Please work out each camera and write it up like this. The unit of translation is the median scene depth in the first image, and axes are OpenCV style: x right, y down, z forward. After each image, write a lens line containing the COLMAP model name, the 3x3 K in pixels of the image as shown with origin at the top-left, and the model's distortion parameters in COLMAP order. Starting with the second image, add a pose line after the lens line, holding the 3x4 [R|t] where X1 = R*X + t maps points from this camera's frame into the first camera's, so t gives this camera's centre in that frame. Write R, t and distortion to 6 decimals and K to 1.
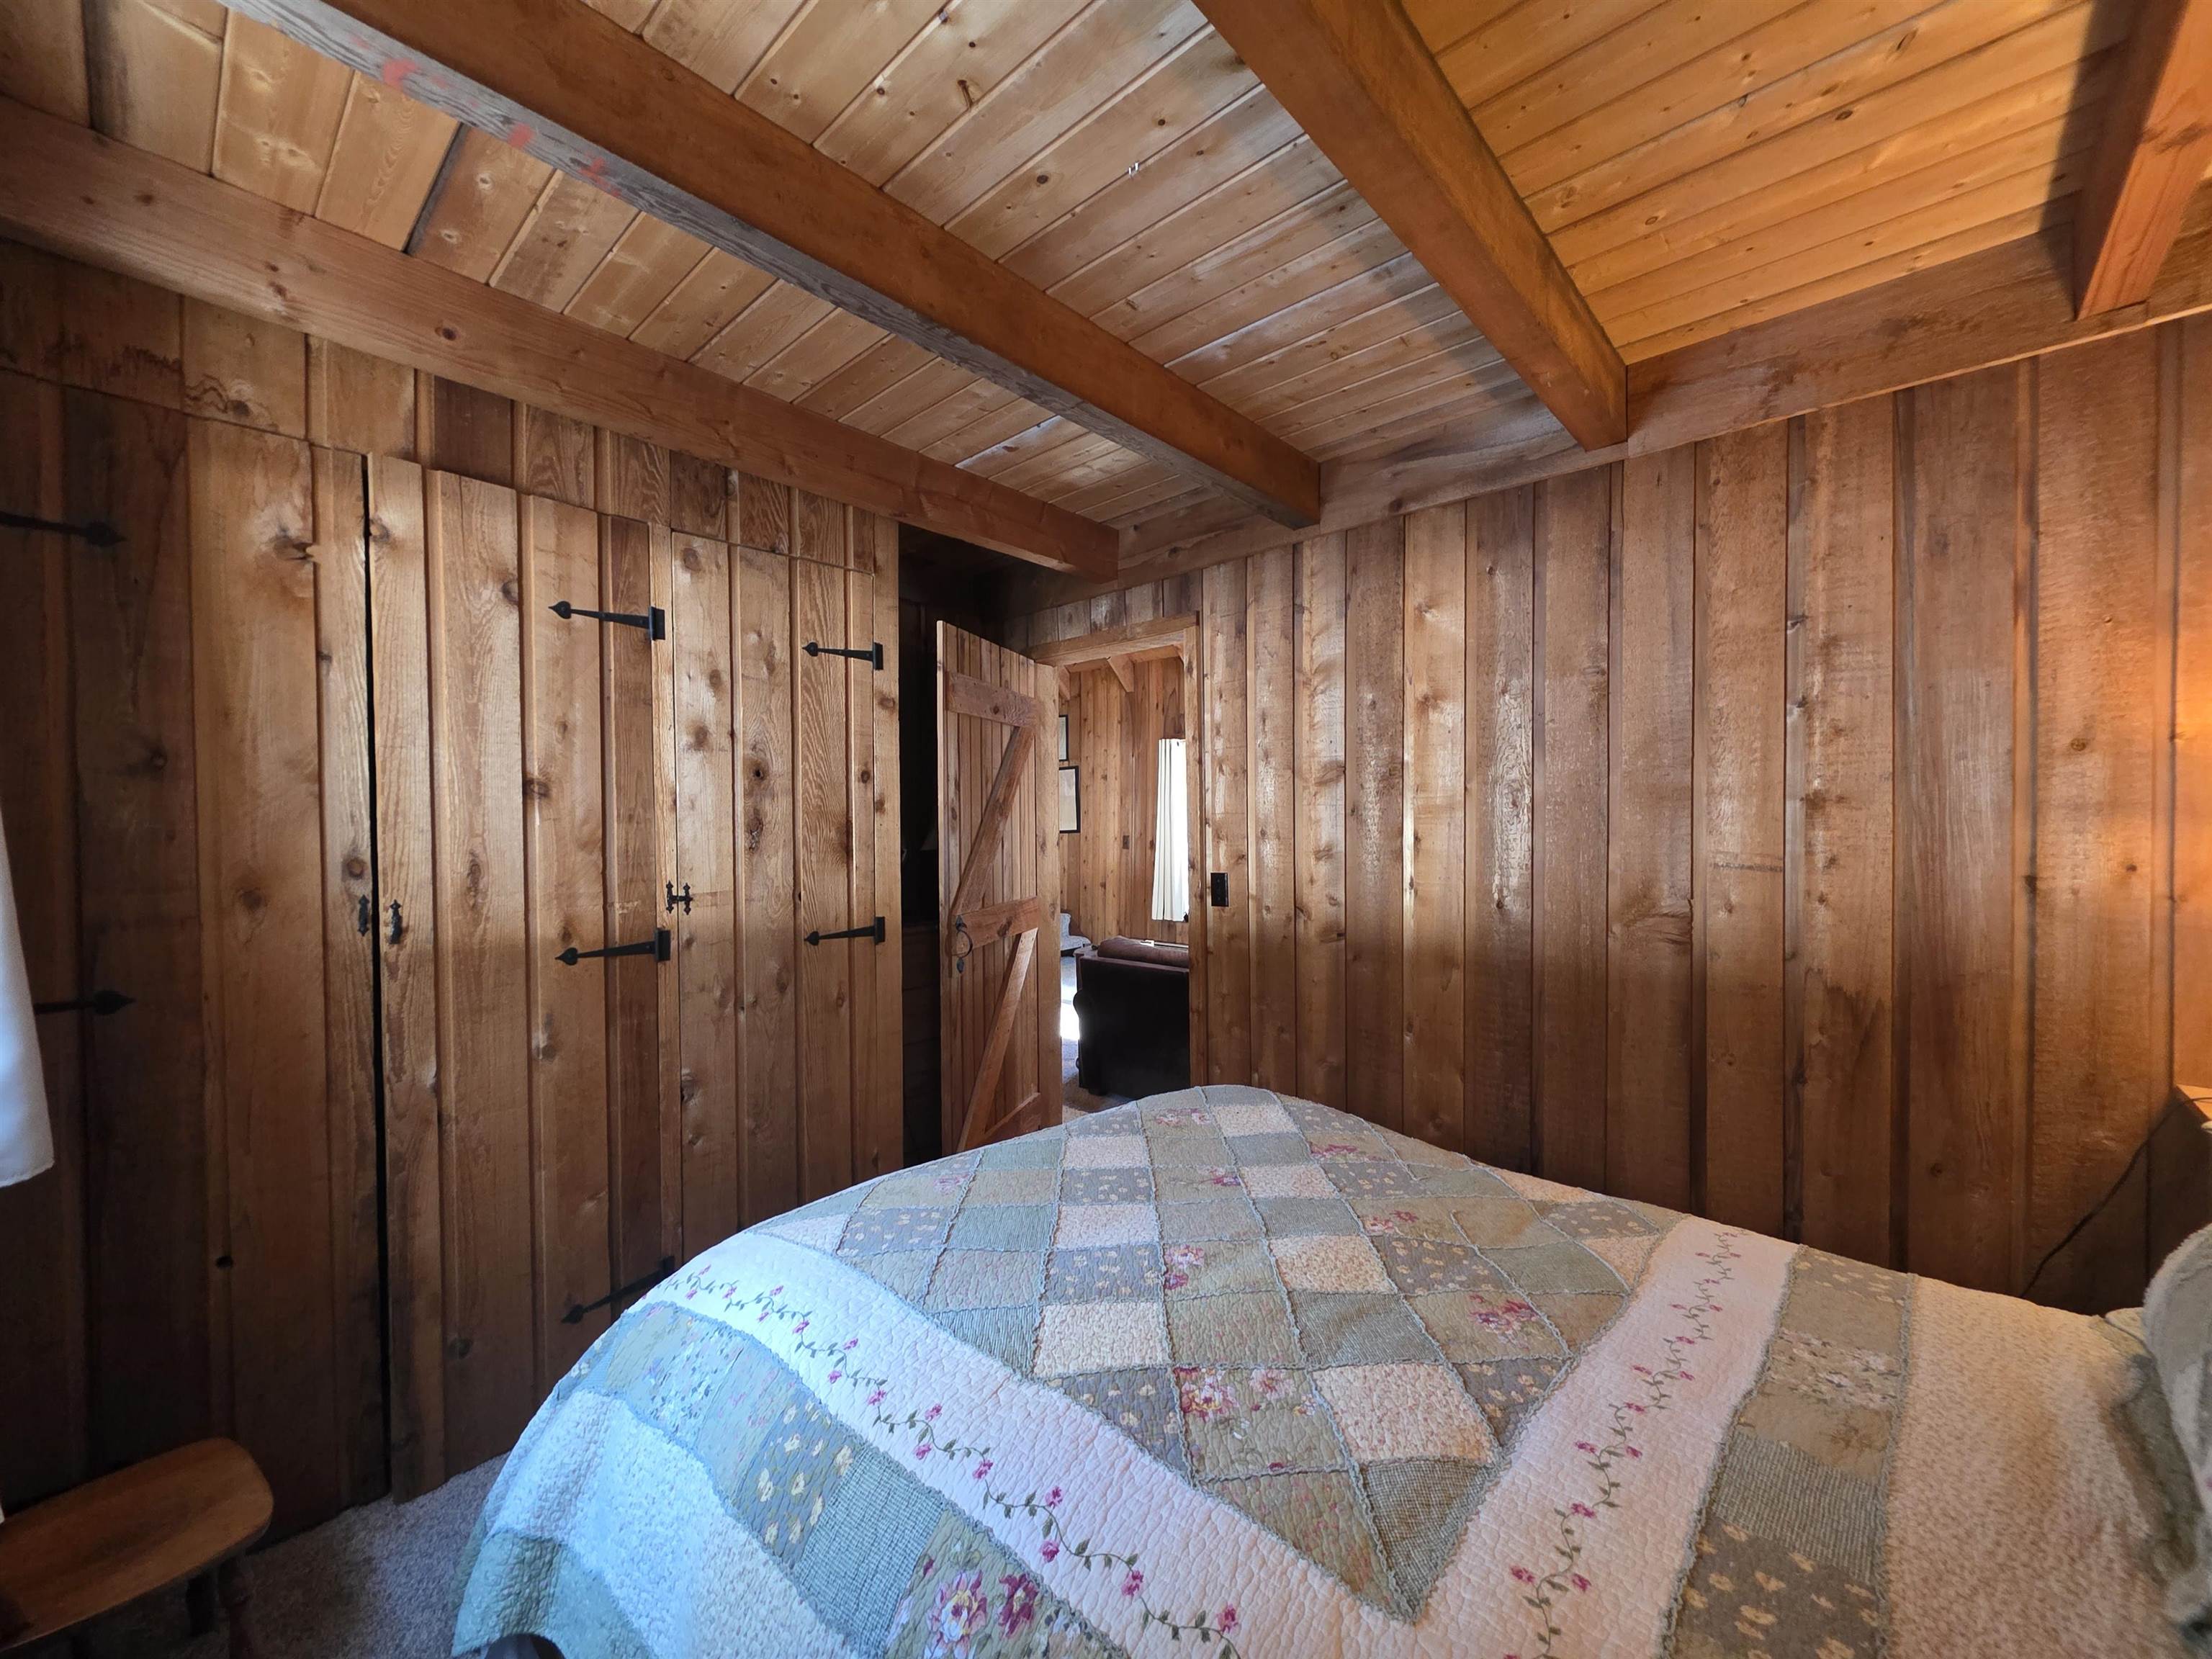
lens RADIAL K [[880.9, 0, 1101.0], [0, 880.9, 830.4], [0, 0, 1]] dist [0.004171, 0.000095]
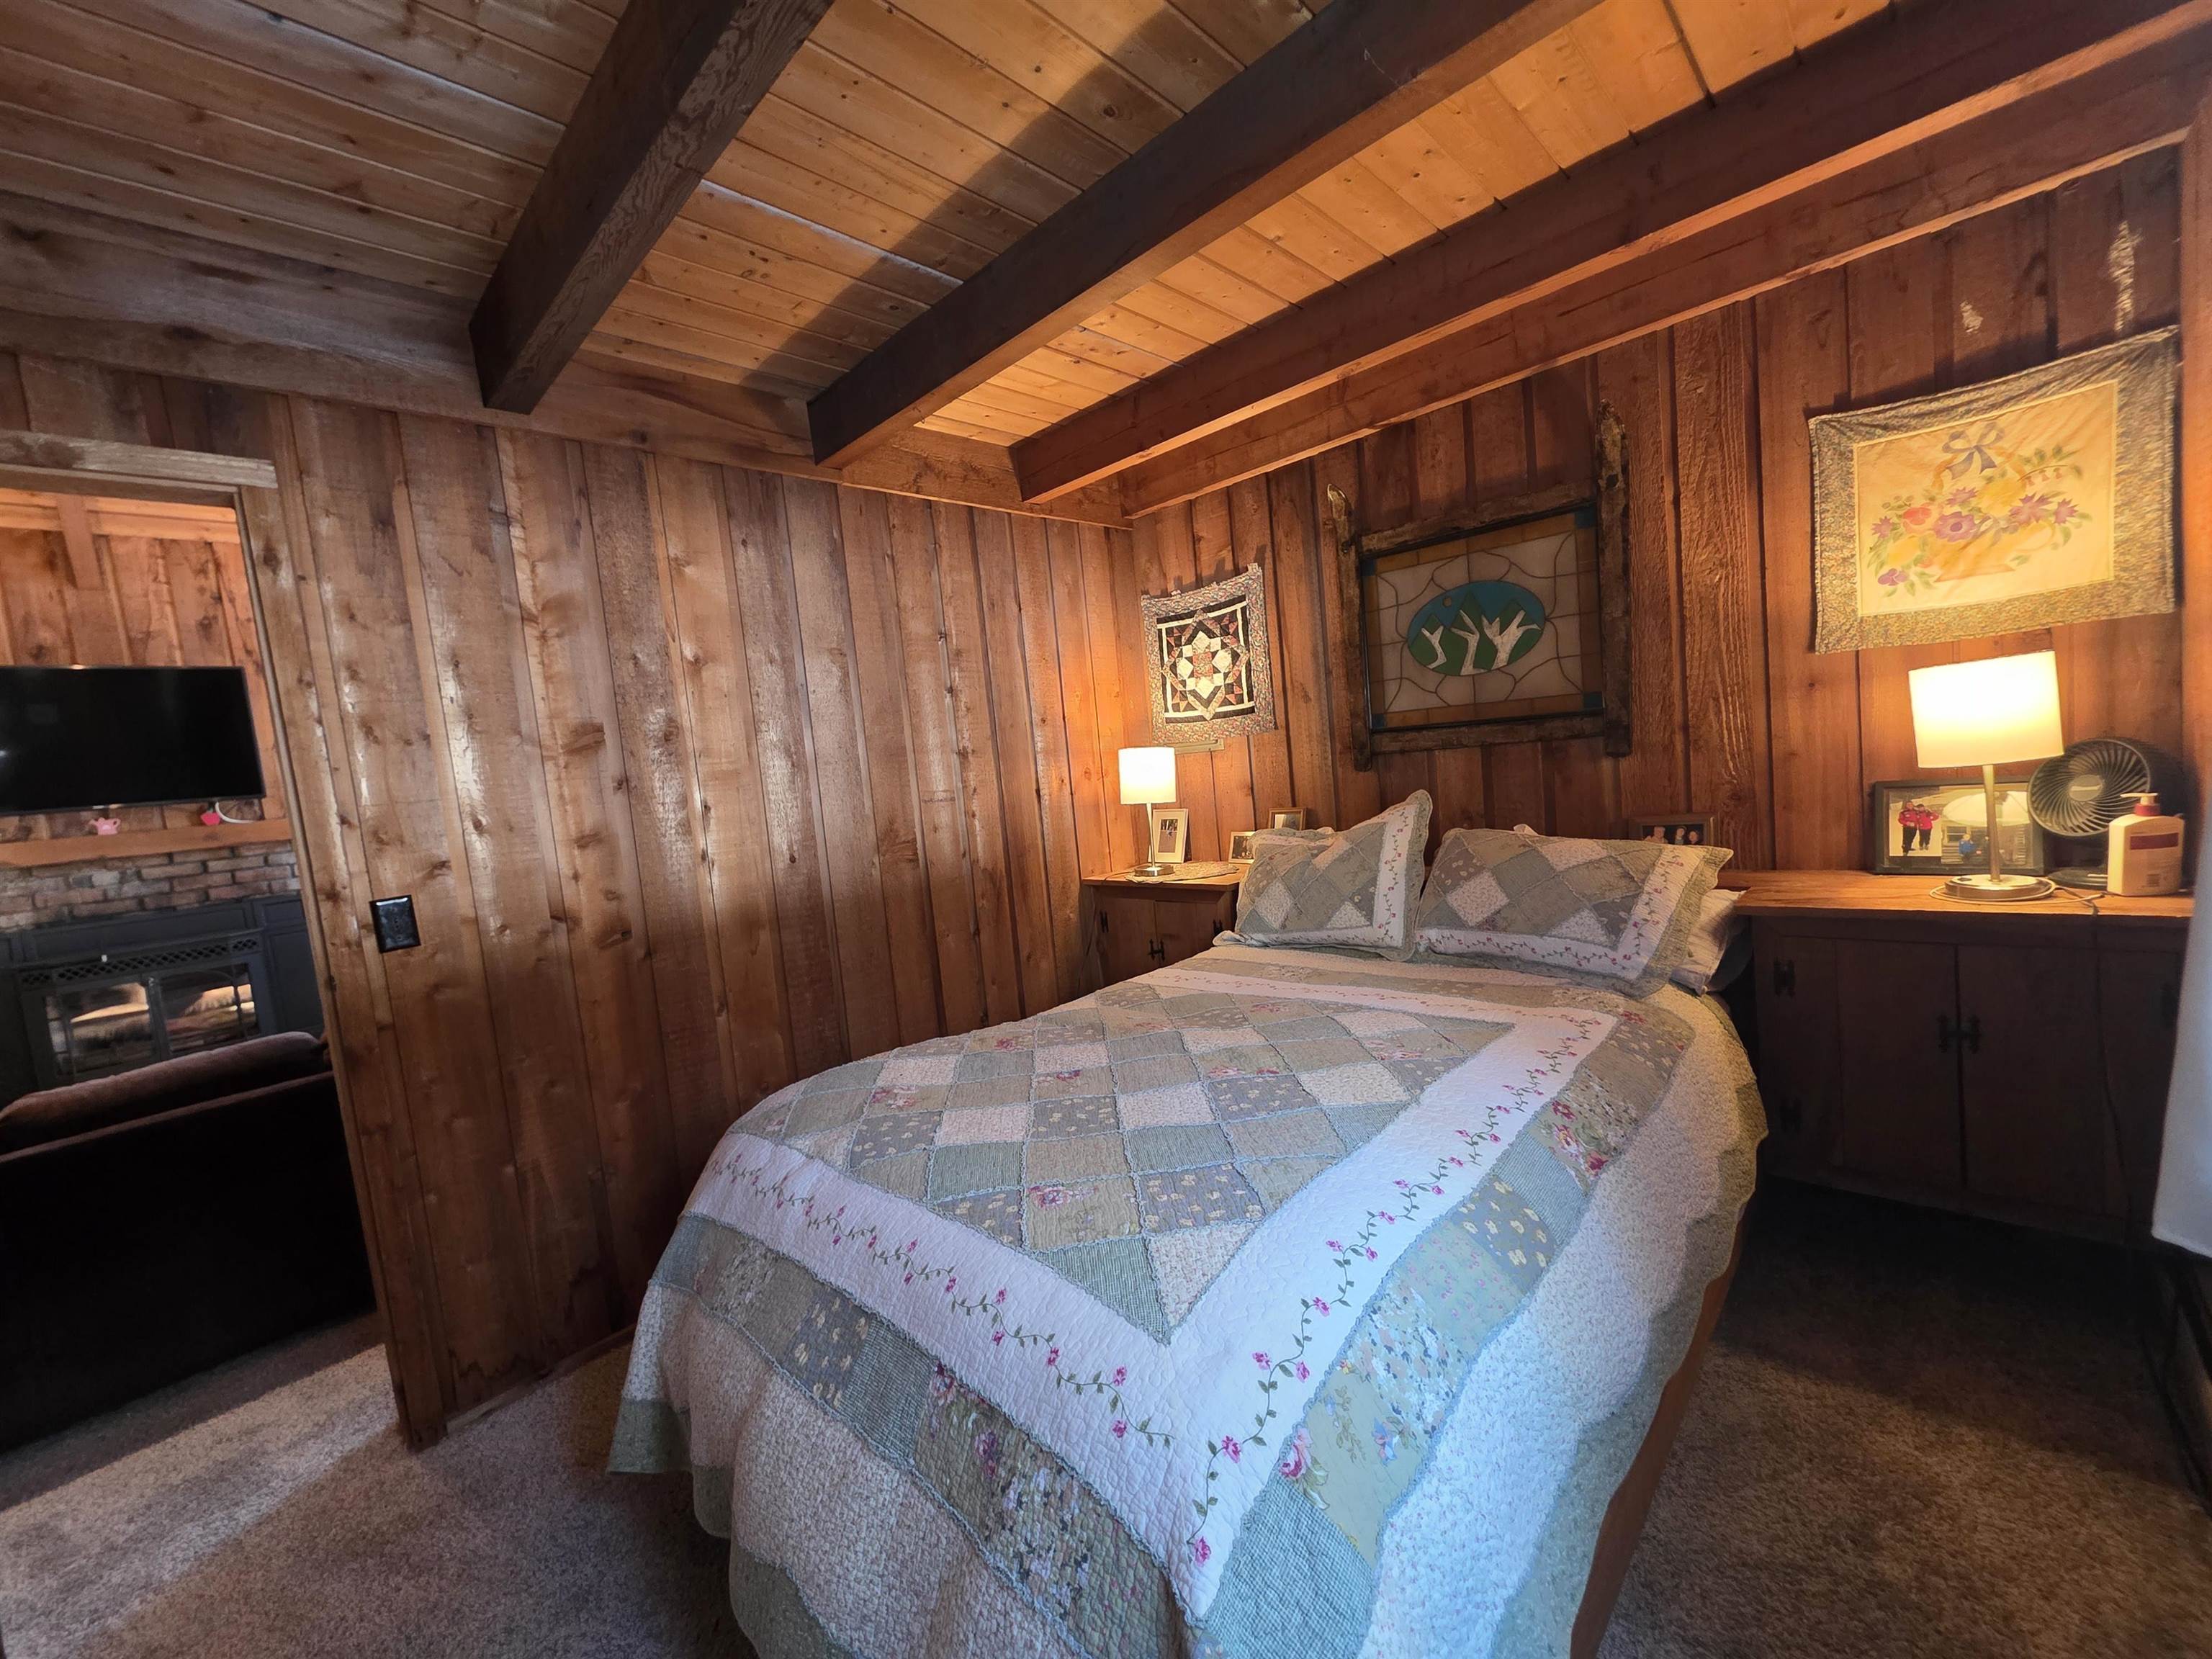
lens RADIAL K [[880.9, 0, 1103.1], [0, 880.9, 835.0], [0, 0, 1]] dist [0.004171, 0.000095]
pose [[0.021880, -0.081514, 0.996432, -0.806343], [0.109213, 0.990901, 0.078664, 0.014701], [-0.993778, 0.107102, 0.030583, 0.769675]]
